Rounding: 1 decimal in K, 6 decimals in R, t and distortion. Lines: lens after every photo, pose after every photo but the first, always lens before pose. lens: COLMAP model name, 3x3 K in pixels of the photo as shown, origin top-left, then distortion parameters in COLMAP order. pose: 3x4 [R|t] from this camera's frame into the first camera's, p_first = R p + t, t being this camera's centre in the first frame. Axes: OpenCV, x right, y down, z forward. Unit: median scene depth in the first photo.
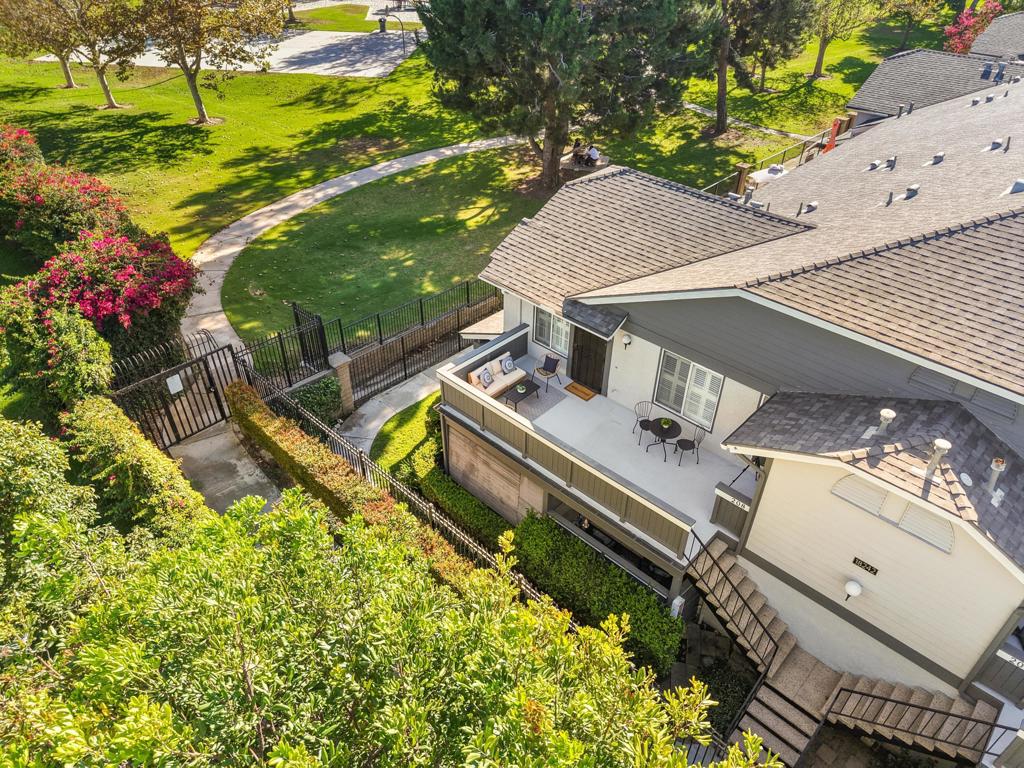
lens RADIAL K [[682.6, 0, 512.0], [0, 682.6, 384.0], [0, 0, 1]] dist [-0.000030, -0.000017]
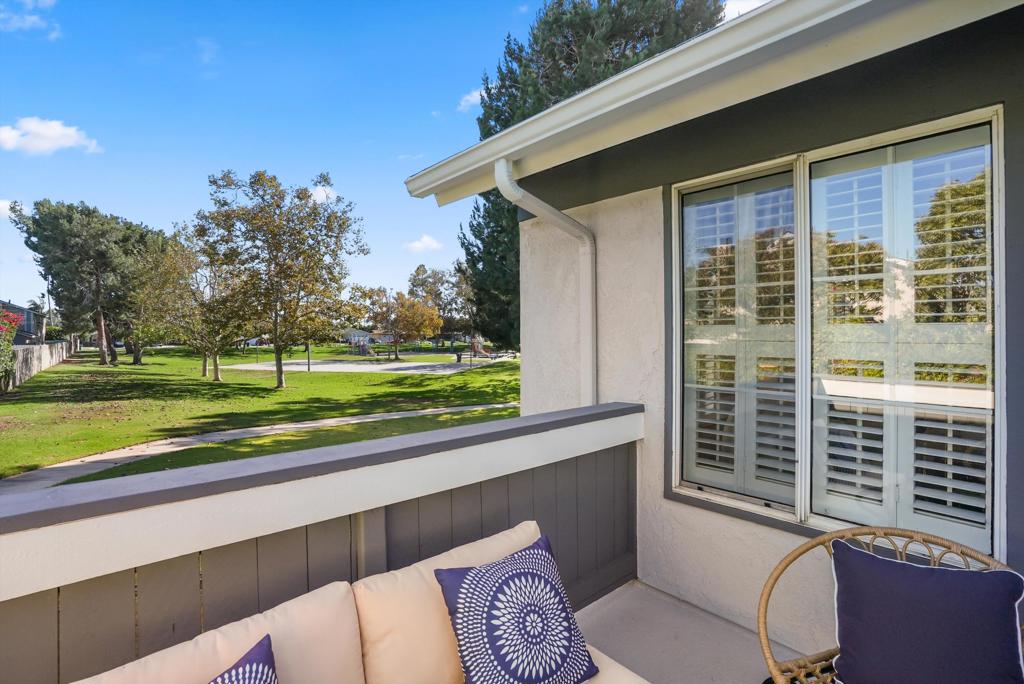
lens RADIAL K [[480.9, 0, 512.4], [0, 480.9, 331.3], [0, 0, 1]] dist [-0.074120, 0.031552]
pose [[0.995274, -0.013575, -0.096149, 0.001490], [-0.046758, 0.800823, -0.597073, -0.019048], [0.085104, 0.598747, 0.796404, 0.868833]]
